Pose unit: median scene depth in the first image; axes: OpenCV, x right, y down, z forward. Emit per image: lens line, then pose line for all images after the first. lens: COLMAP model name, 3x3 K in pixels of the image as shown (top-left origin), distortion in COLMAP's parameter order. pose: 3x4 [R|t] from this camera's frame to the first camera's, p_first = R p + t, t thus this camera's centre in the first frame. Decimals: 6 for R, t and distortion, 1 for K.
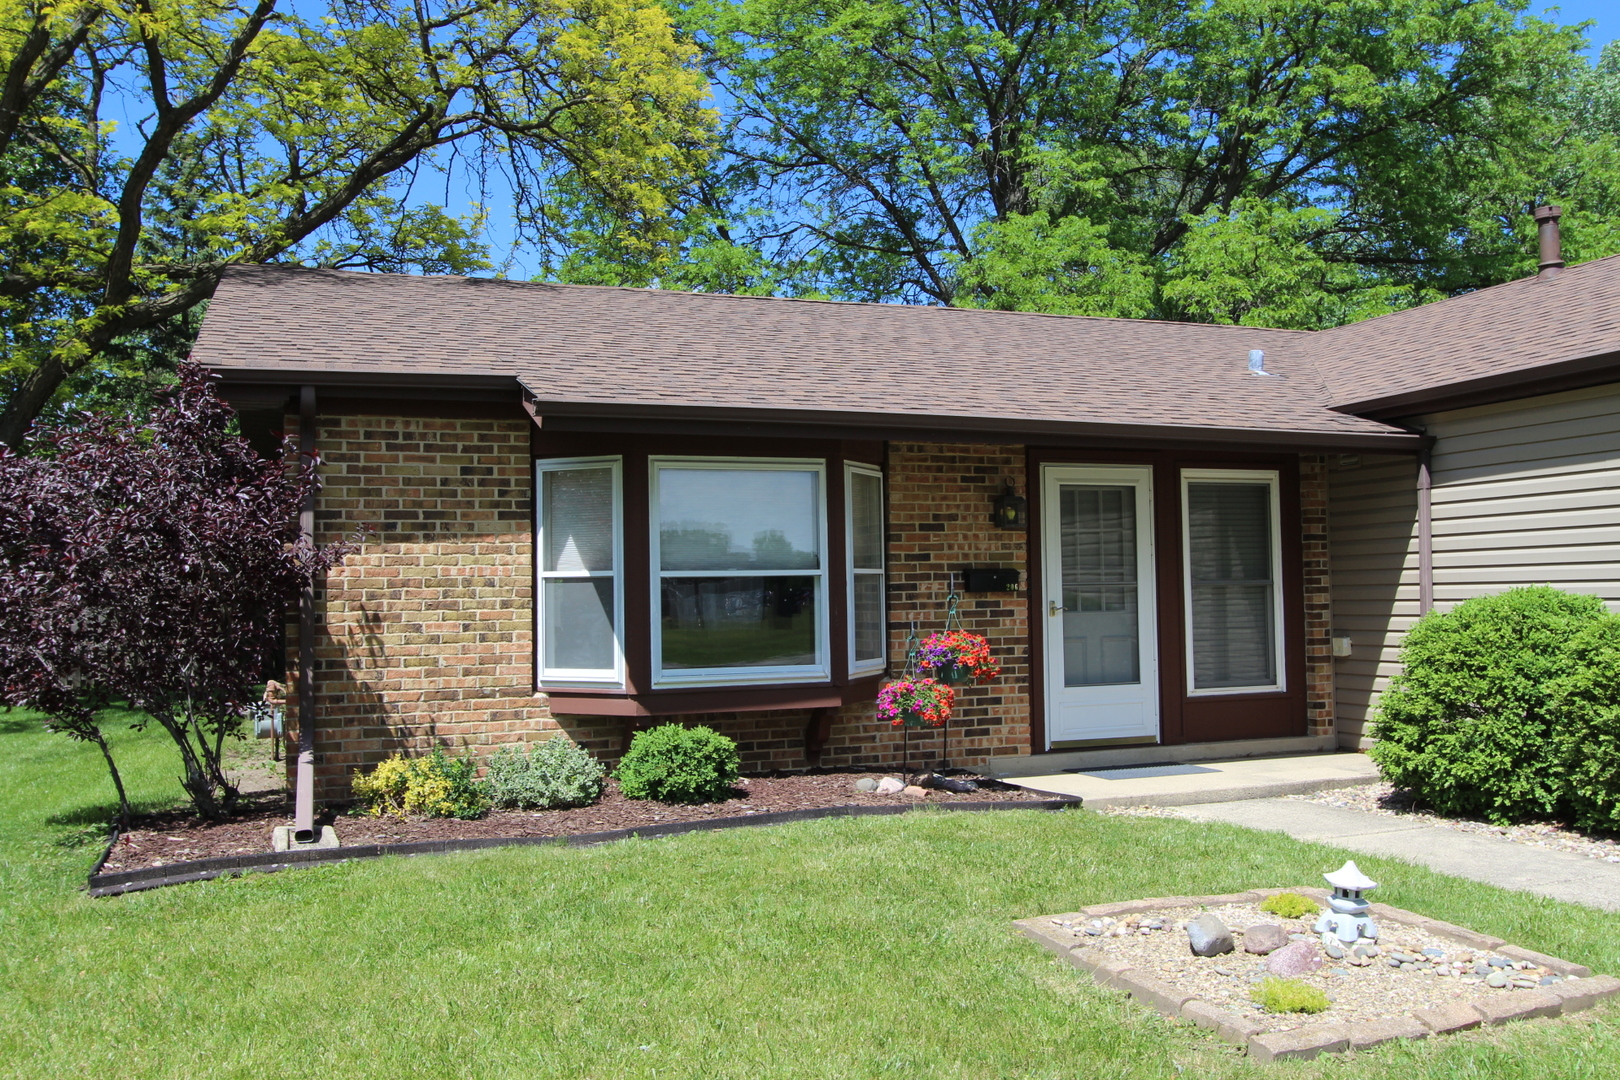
lens RADIAL K [[1350.8, 0, 810.0], [0, 1350.8, 540.0], [0, 0, 1]] dist [0.000650, -0.004339]
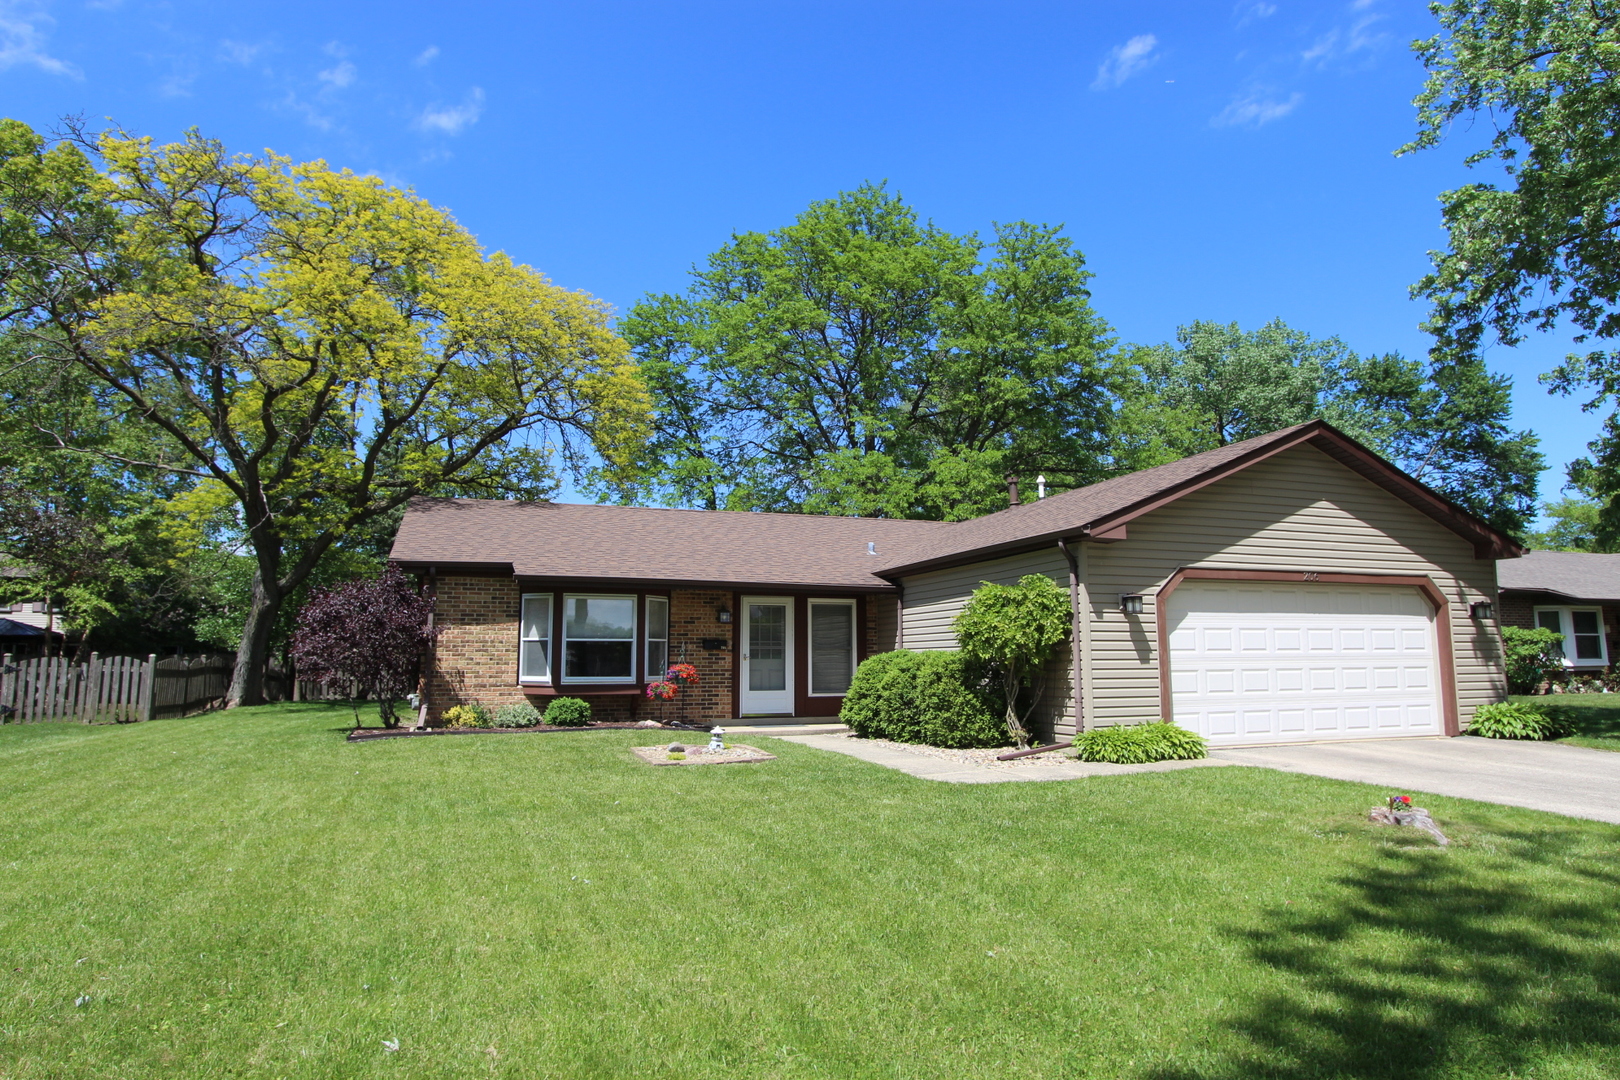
lens RADIAL K [[958.4, 0, 810.0], [0, 958.4, 540.0], [0, 0, 1]] dist [-0.000692, 0.000215]
pose [[0.999668, 0.013044, -0.022215, 0.381506], [-0.014891, 0.996263, -0.085078, -0.014898], [0.021022, 0.085380, 0.996127, -0.806255]]
